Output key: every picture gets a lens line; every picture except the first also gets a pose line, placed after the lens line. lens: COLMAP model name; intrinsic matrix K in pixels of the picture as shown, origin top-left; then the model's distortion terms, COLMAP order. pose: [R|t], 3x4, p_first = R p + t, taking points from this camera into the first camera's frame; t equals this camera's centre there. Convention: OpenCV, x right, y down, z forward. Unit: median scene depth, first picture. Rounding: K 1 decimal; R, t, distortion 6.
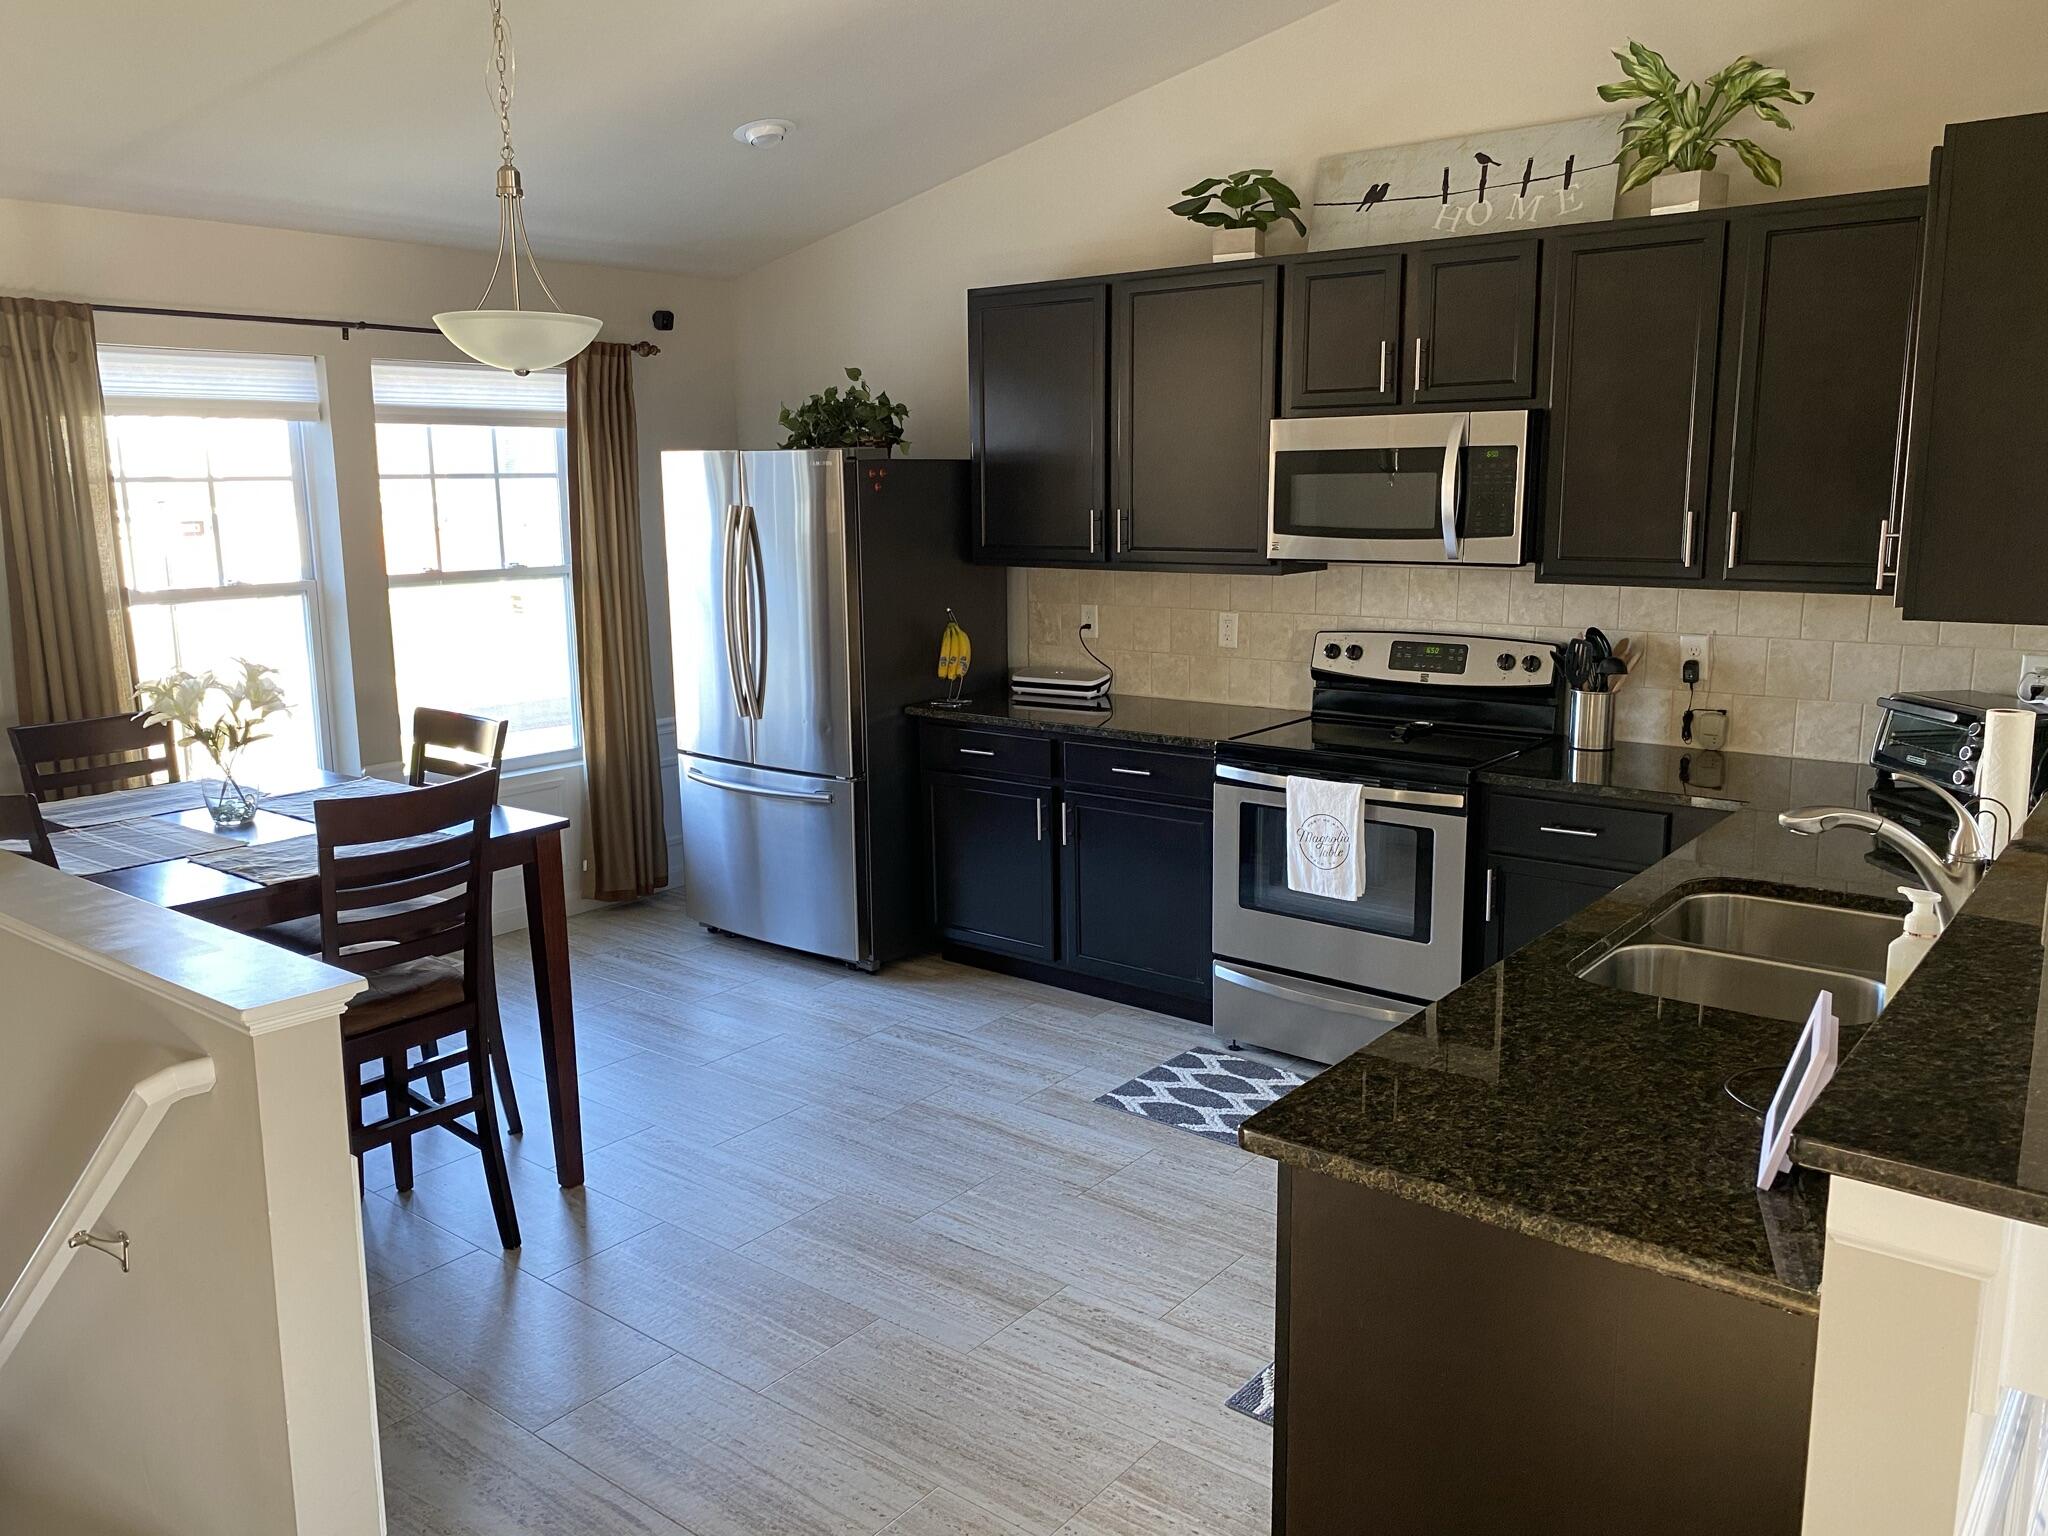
lens RADIAL K [[1579.7, 0, 1032.1], [0, 1579.7, 772.4], [0, 0, 1]] dist [0.067283, -0.103324]
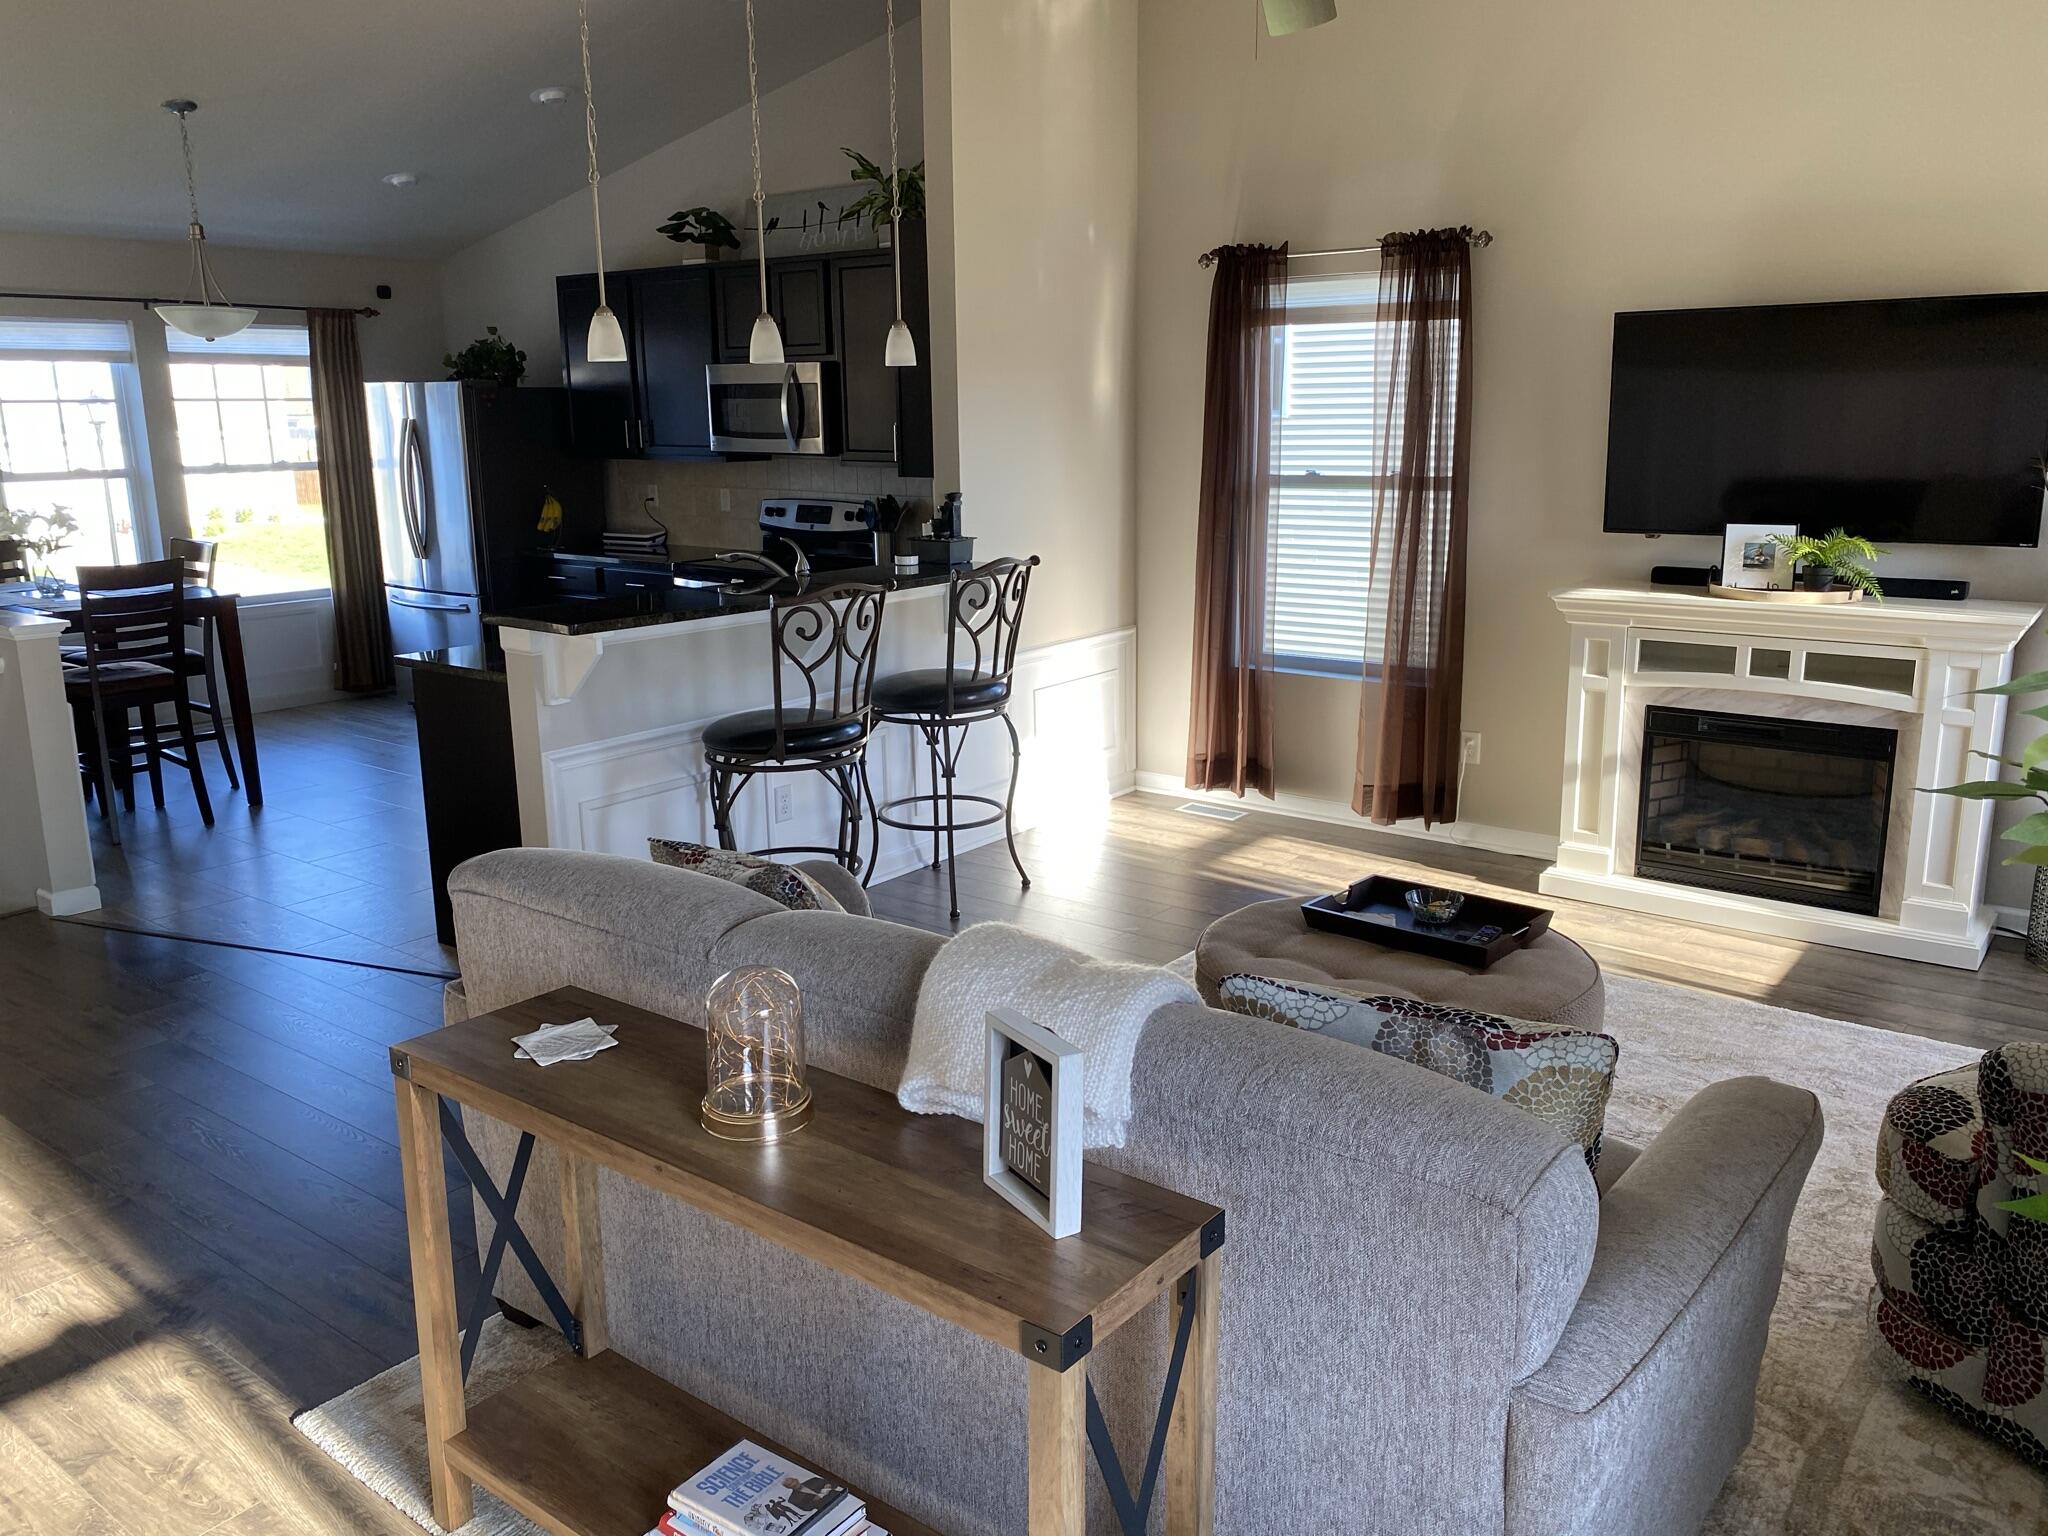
lens RADIAL K [[1579.7, 0, 1032.1], [0, 1579.7, 772.4], [0, 0, 1]] dist [0.067283, -0.103324]
pose [[0.999951, -0.001367, 0.009849, 0.468638], [0.000937, 0.999053, 0.043499, 0.124435], [-0.009900, -0.043487, 0.999005, -0.650442]]
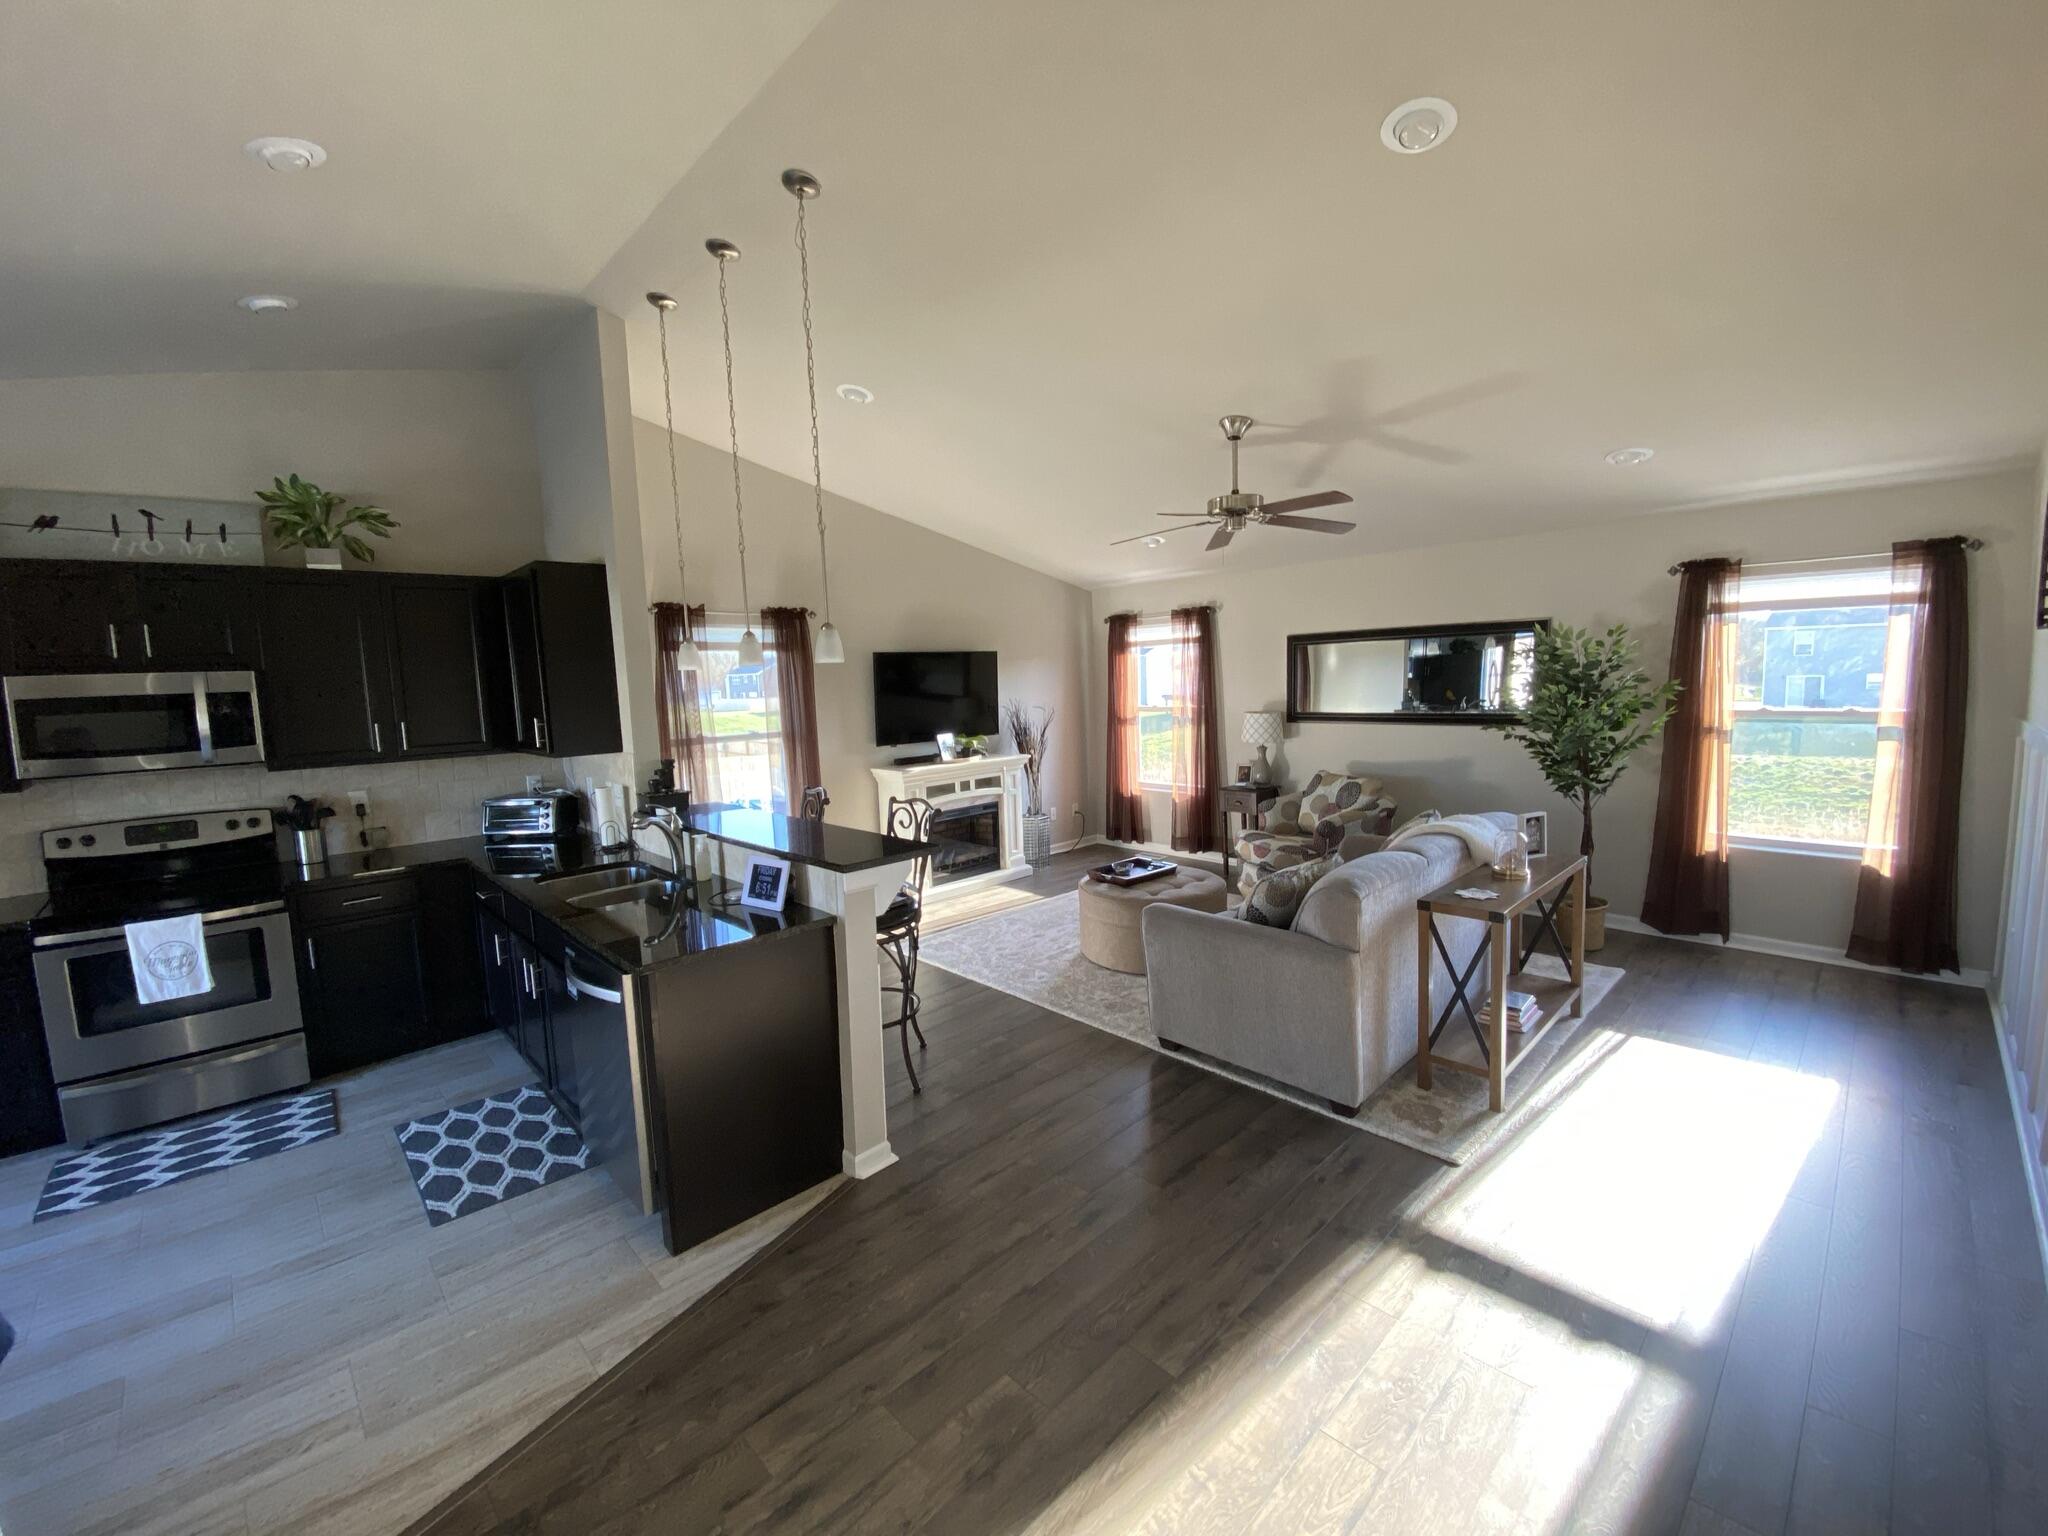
lens RADIAL K [[829.8, 0, 1024.0], [0, 829.8, 768.0], [0, 0, 1]] dist [0.062060, -0.035074]
pose [[0.142995, -0.106254, 0.984003, -0.428524], [0.215232, 0.973765, 0.073871, -0.016908], [-0.966037, 0.201225, 0.162112, 0.079142]]
